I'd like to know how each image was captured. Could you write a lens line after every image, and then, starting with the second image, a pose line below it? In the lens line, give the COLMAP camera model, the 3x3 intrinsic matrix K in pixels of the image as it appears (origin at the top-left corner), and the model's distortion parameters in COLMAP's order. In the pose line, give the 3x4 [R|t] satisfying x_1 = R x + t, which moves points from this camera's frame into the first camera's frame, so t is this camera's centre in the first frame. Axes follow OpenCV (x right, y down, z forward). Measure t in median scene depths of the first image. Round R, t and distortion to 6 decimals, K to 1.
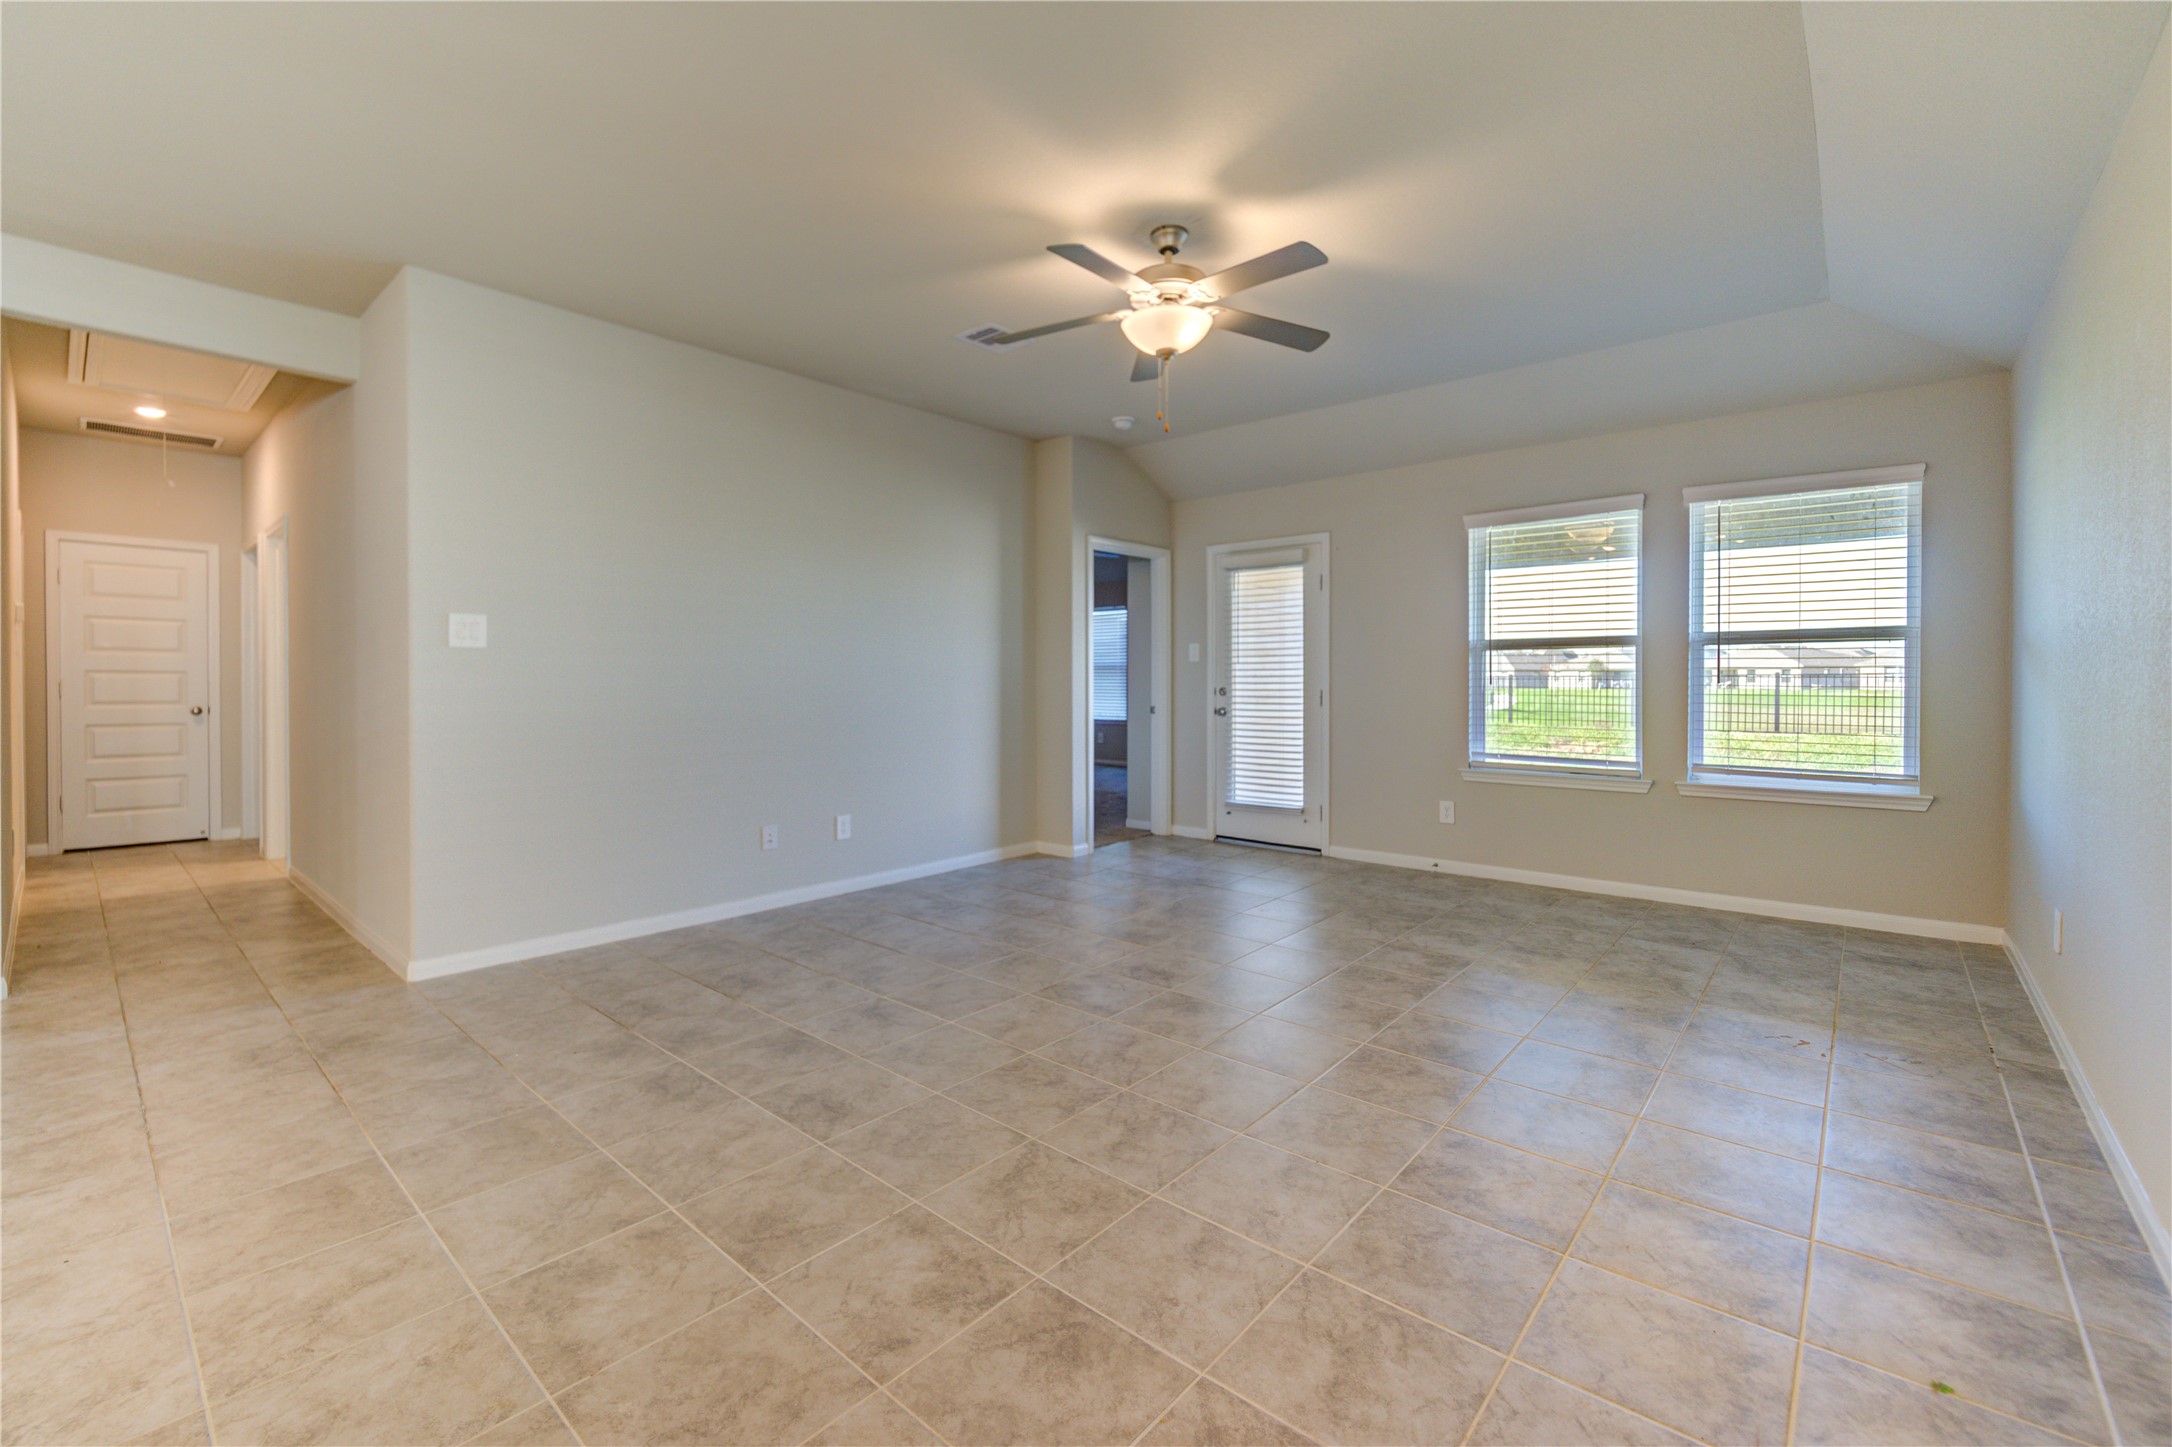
lens RADIAL K [[904.8, 0, 1061.7], [0, 904.8, 689.8], [0, 0, 1]] dist [0.002761, -0.007841]
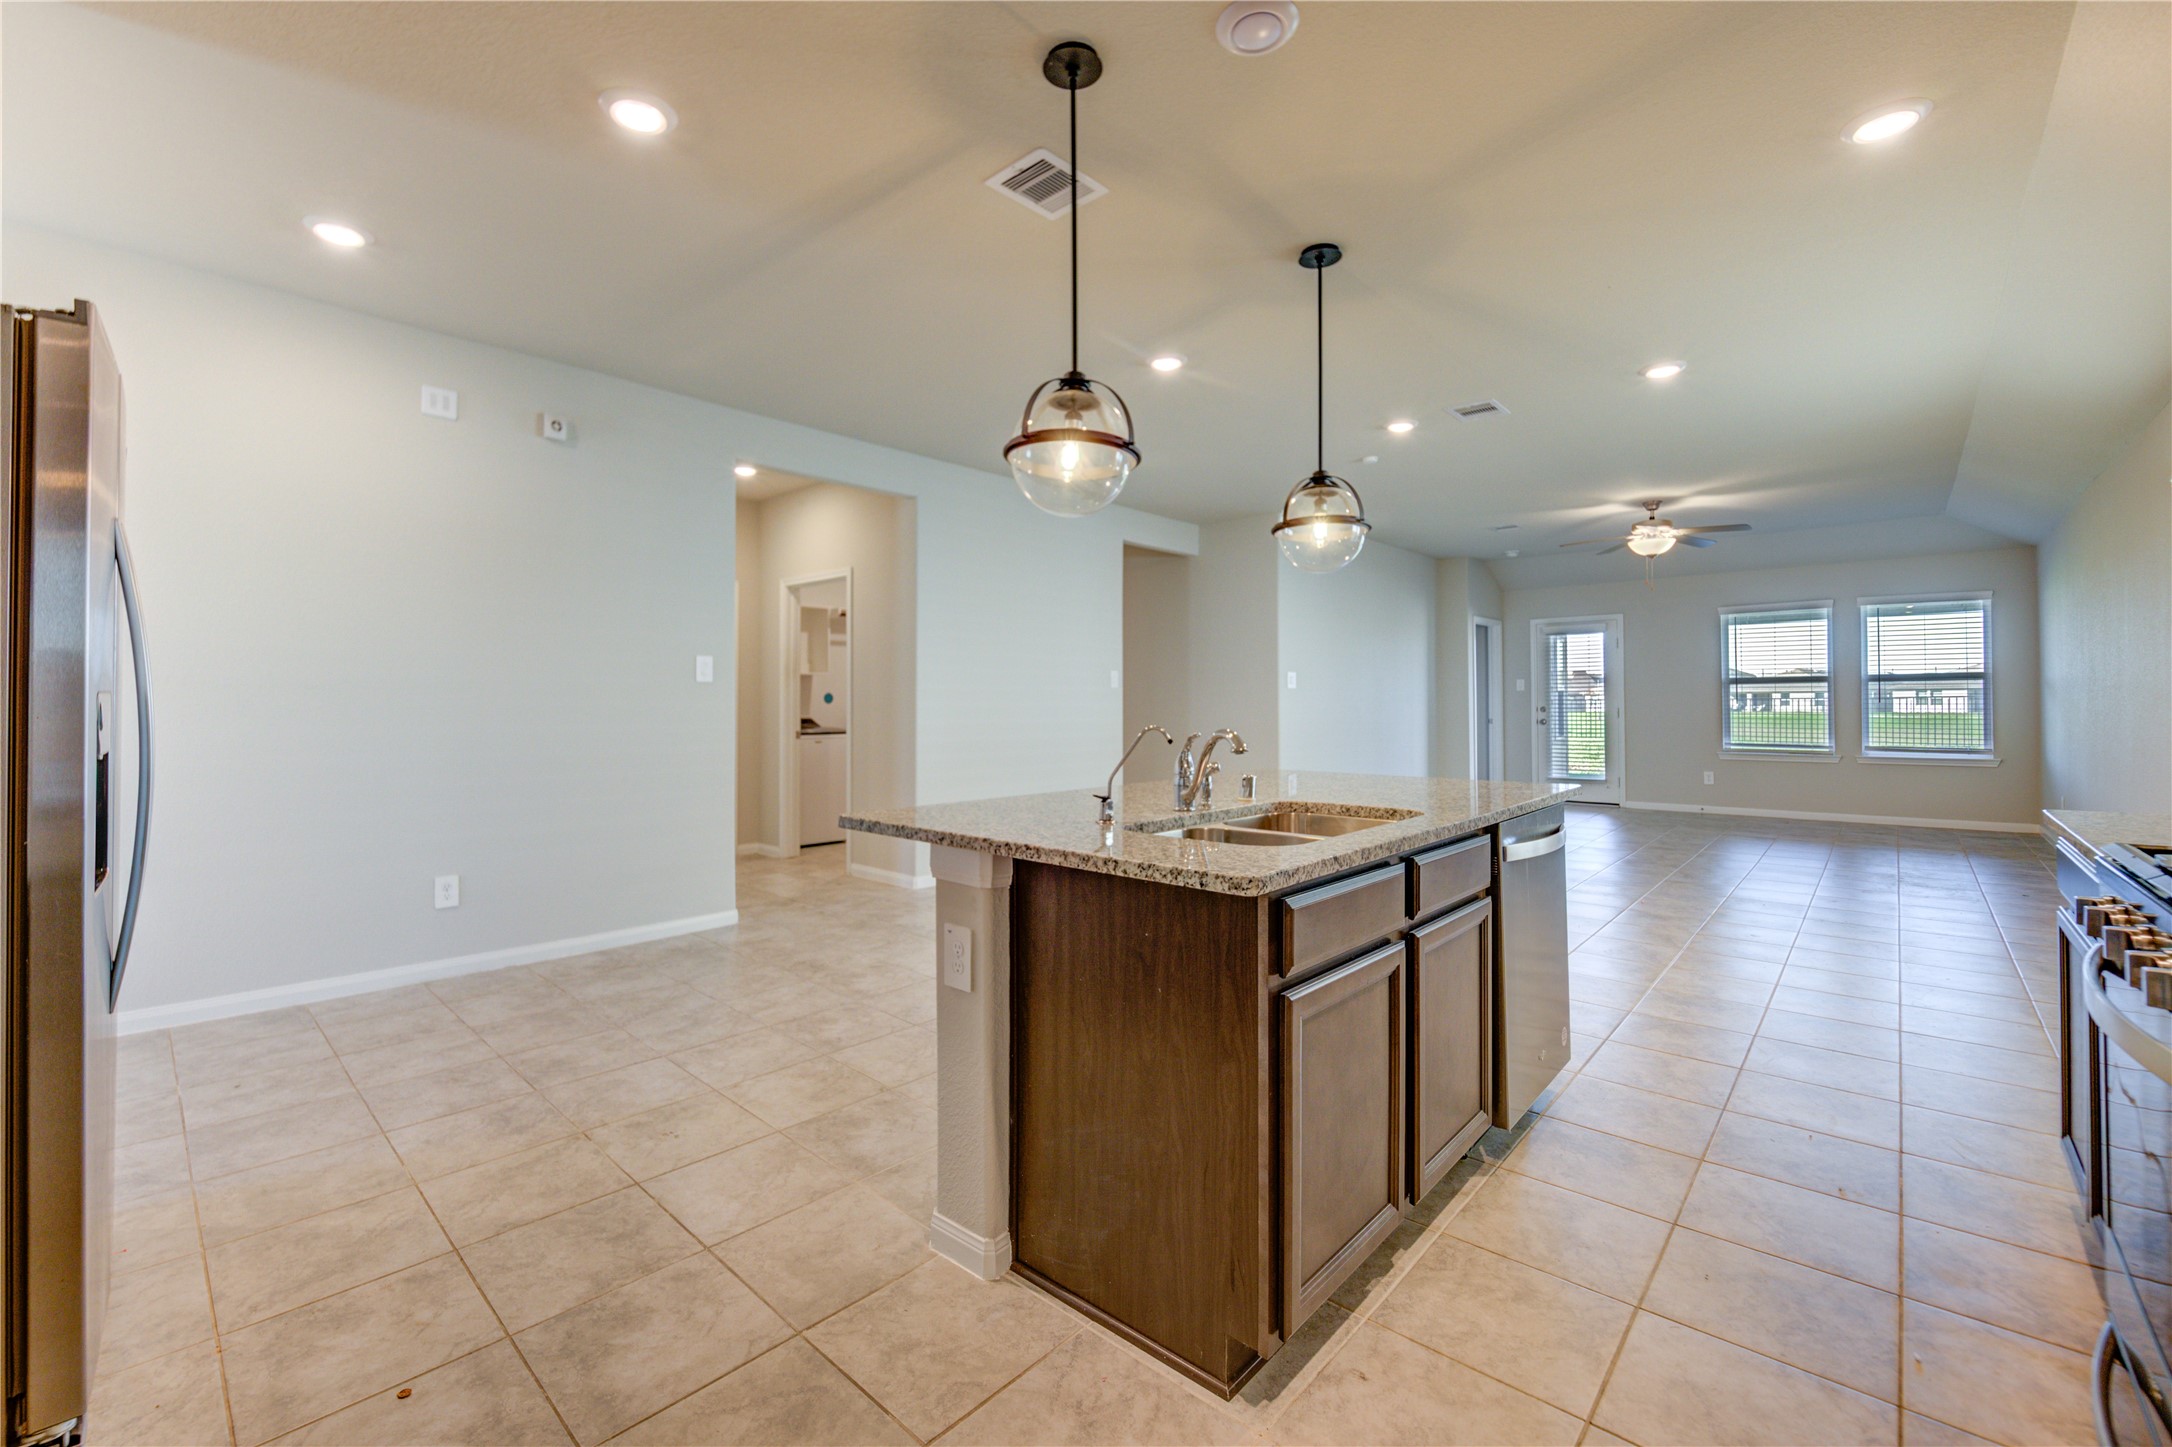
lens RADIAL K [[889.0, 0, 1064.2], [0, 889.0, 697.5], [0, 0, 1]] dist [0.002084, -0.005473]
pose [[0.999742, -0.003483, -0.022456, -1.333097], [0.003157, 0.999890, -0.014518, 0.003760], [0.022504, 0.014444, 0.999642, -1.265859]]
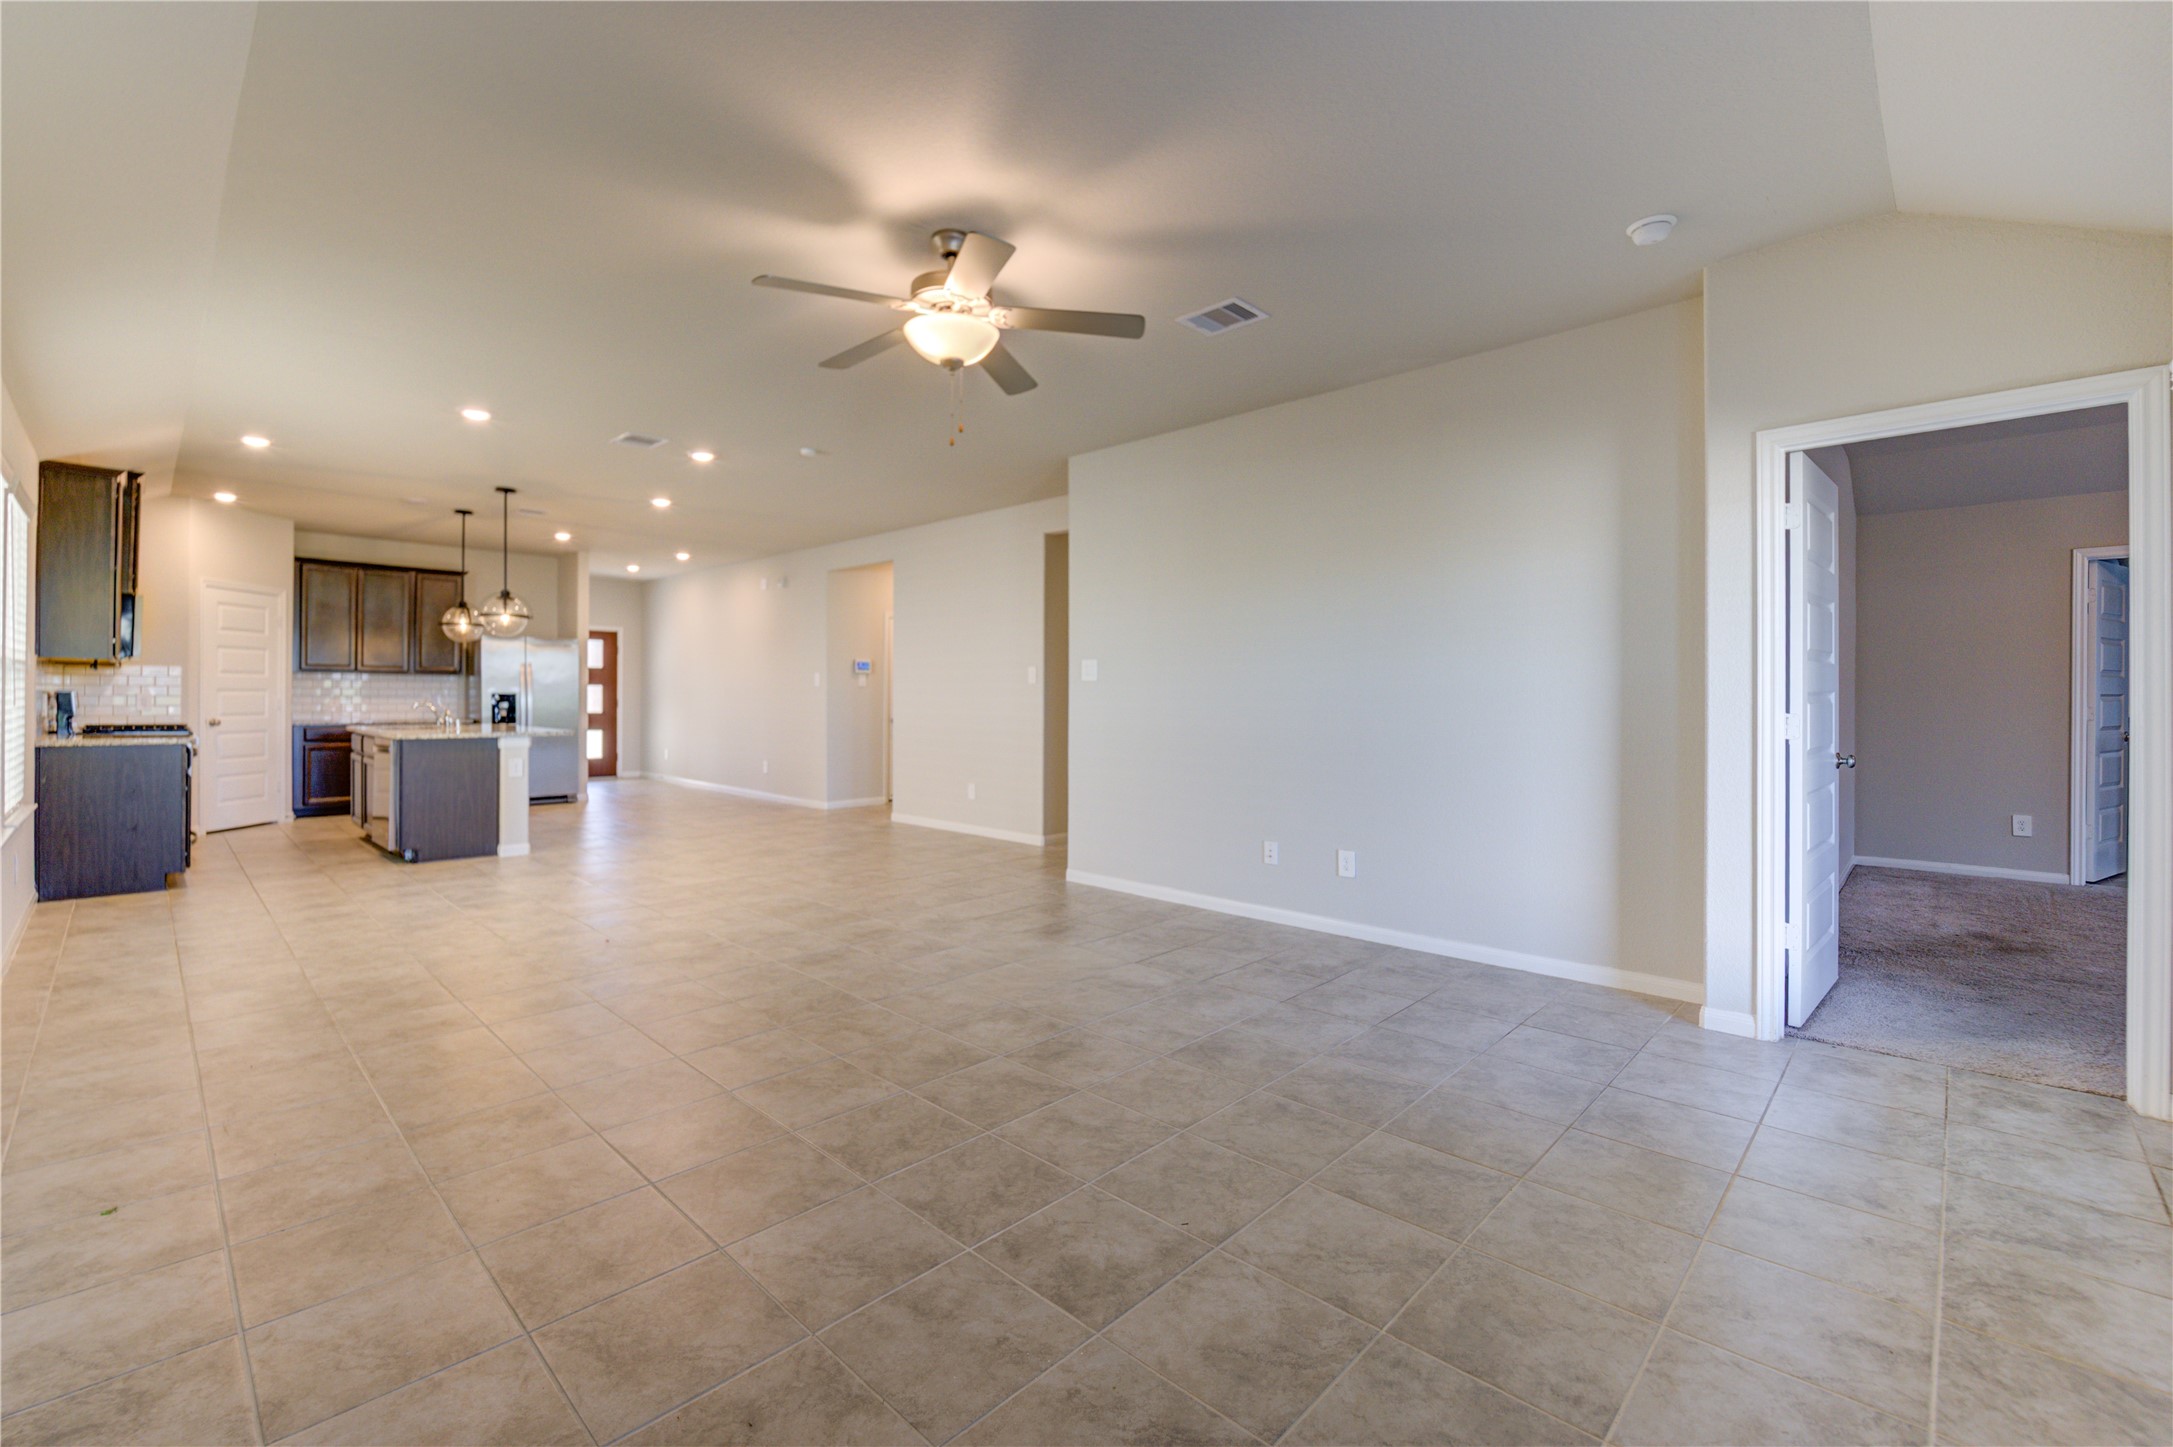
lens RADIAL K [[918.1, 0, 1070.5], [0, 918.1, 696.2], [0, 0, 1]] dist [0.003406, -0.006563]
pose [[-0.045634, -0.001160, -0.998958, 1.105153], [-0.012444, 0.999922, -0.000592, -0.021232], [0.998881, 0.012404, -0.045645, 1.206737]]
